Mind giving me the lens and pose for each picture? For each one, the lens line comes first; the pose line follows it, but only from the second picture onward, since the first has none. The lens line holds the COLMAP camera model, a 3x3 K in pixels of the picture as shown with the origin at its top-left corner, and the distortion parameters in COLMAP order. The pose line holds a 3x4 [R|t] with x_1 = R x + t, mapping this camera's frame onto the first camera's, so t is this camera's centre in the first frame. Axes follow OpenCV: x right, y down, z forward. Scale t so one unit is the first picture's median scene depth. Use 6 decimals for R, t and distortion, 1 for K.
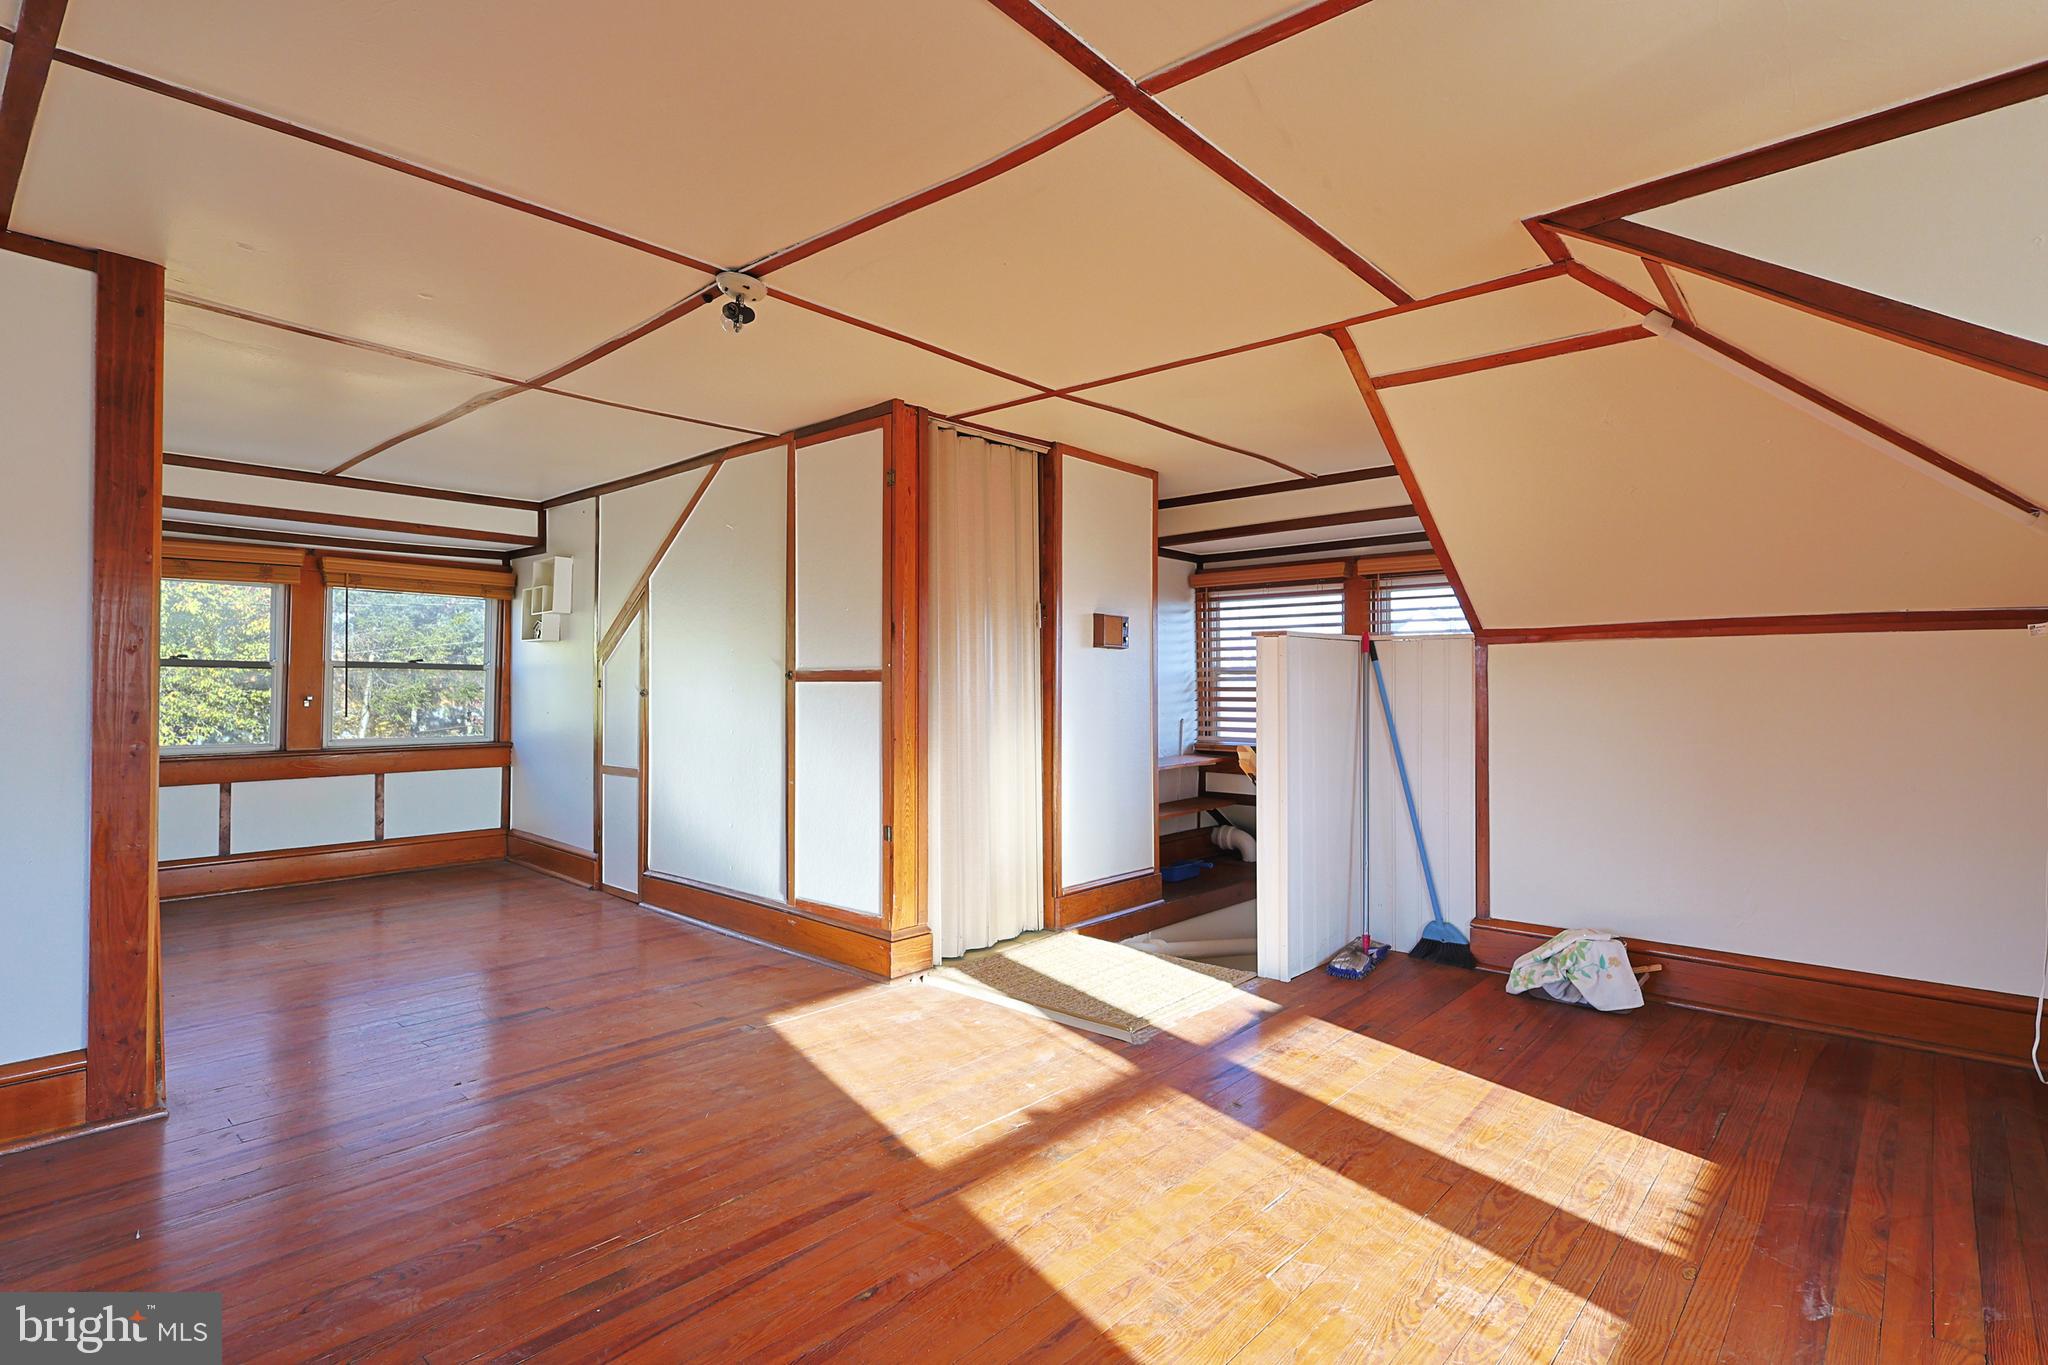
lens RADIAL K [[1005.6, 0, 1024.0], [0, 1005.6, 682.5], [0, 0, 1]] dist [0.000451, 0.000545]
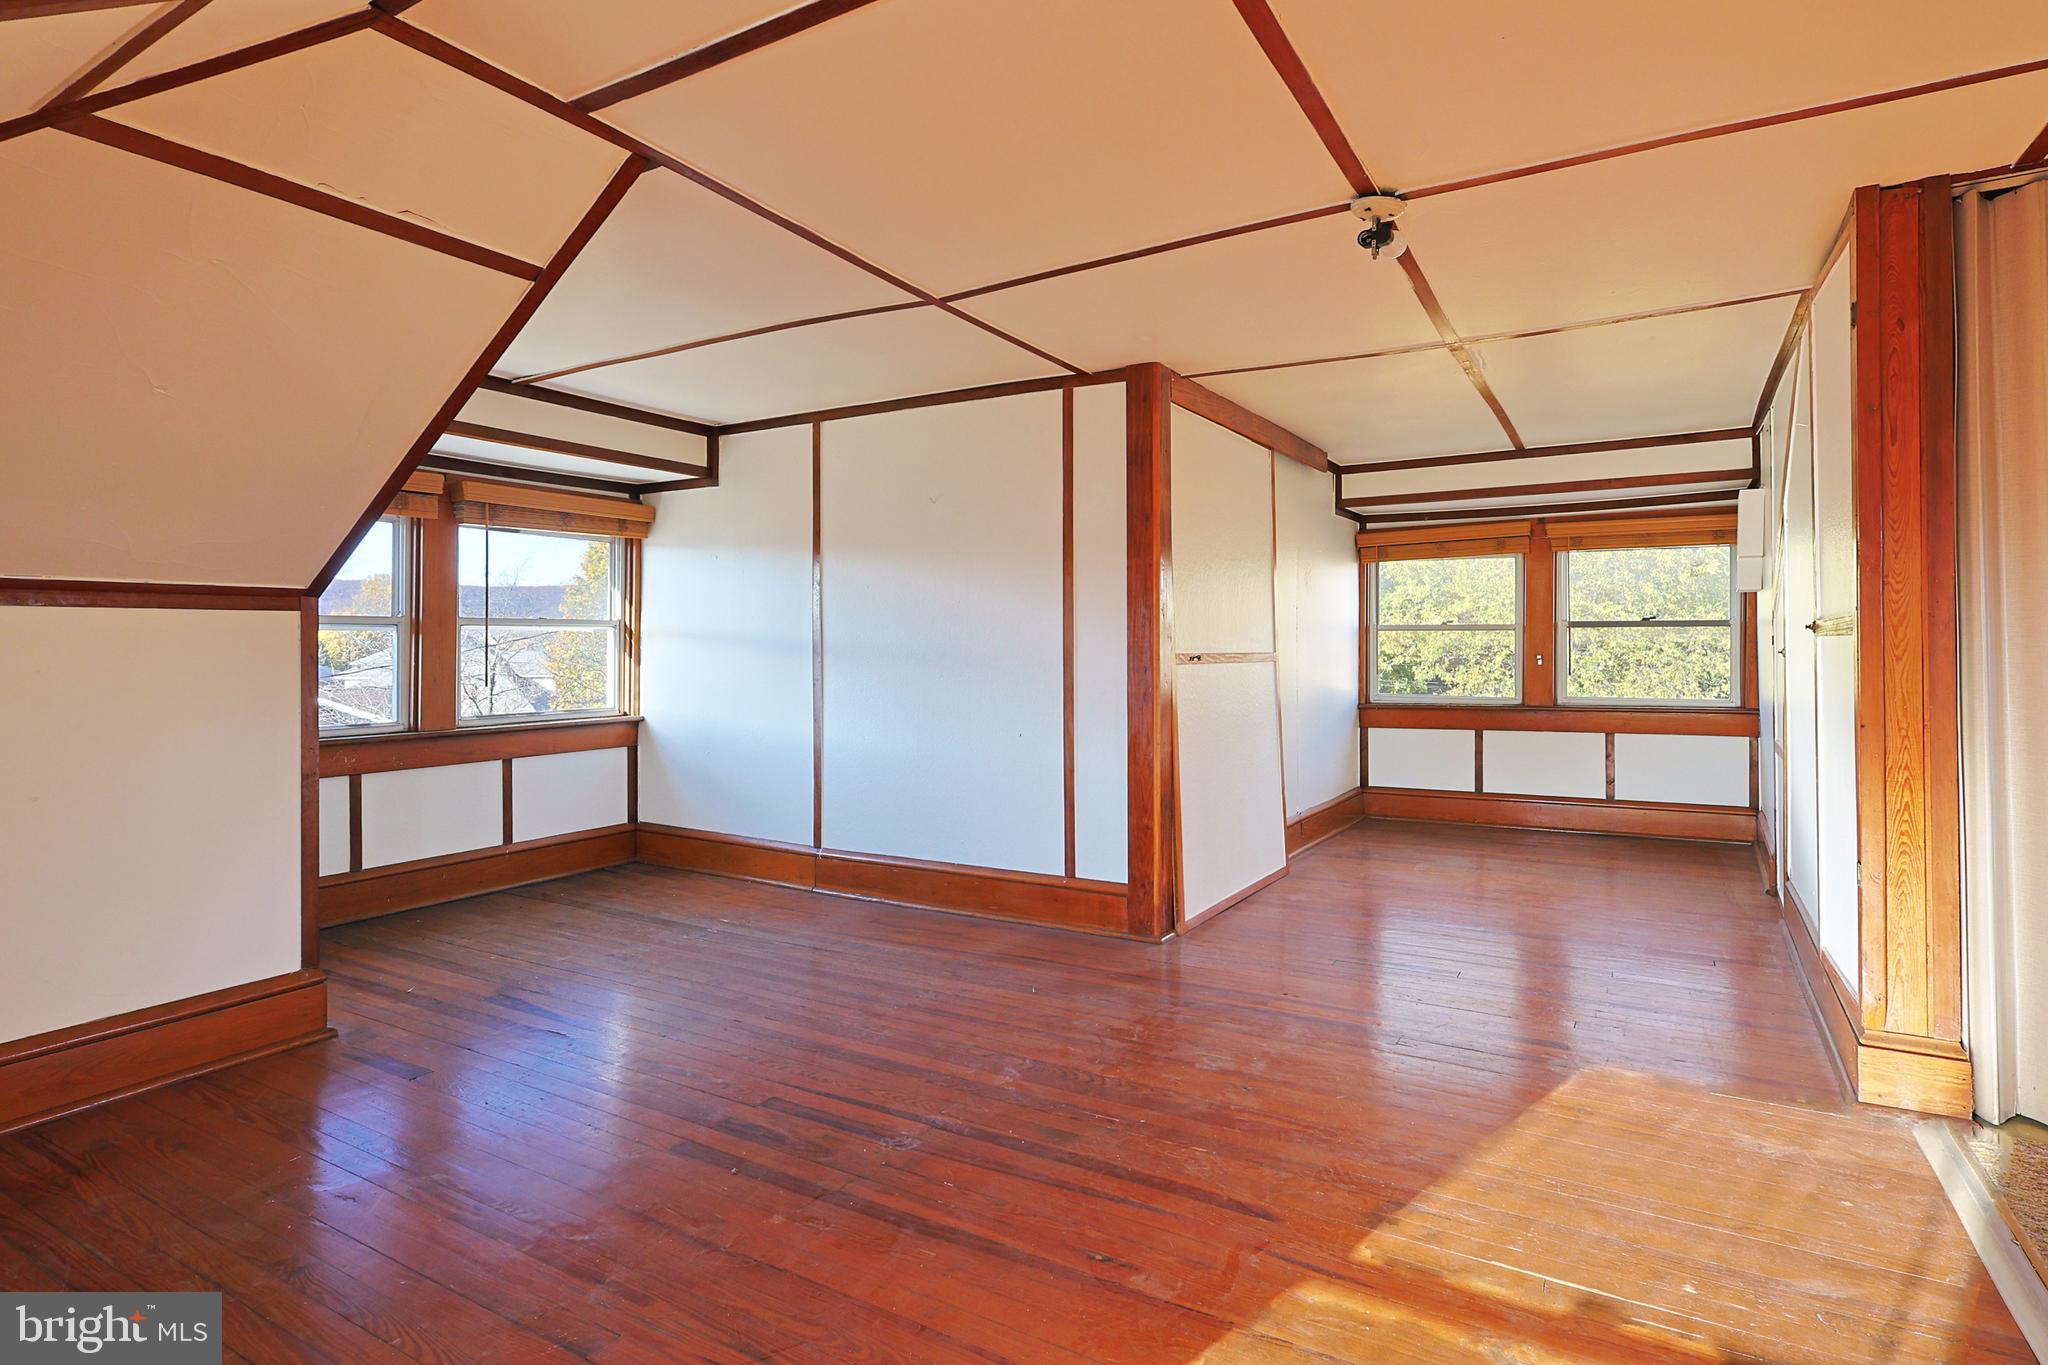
lens RADIAL K [[1052.0, 0, 1024.5], [0, 1052.0, 646.2], [0, 0, 1]] dist [-0.001278, 0.000632]
pose [[0.191531, -0.009351, -0.981442, 0.308808], [0.016057, 0.999851, -0.006392, 0.002336], [0.981355, -0.014534, 0.191652, 0.263803]]
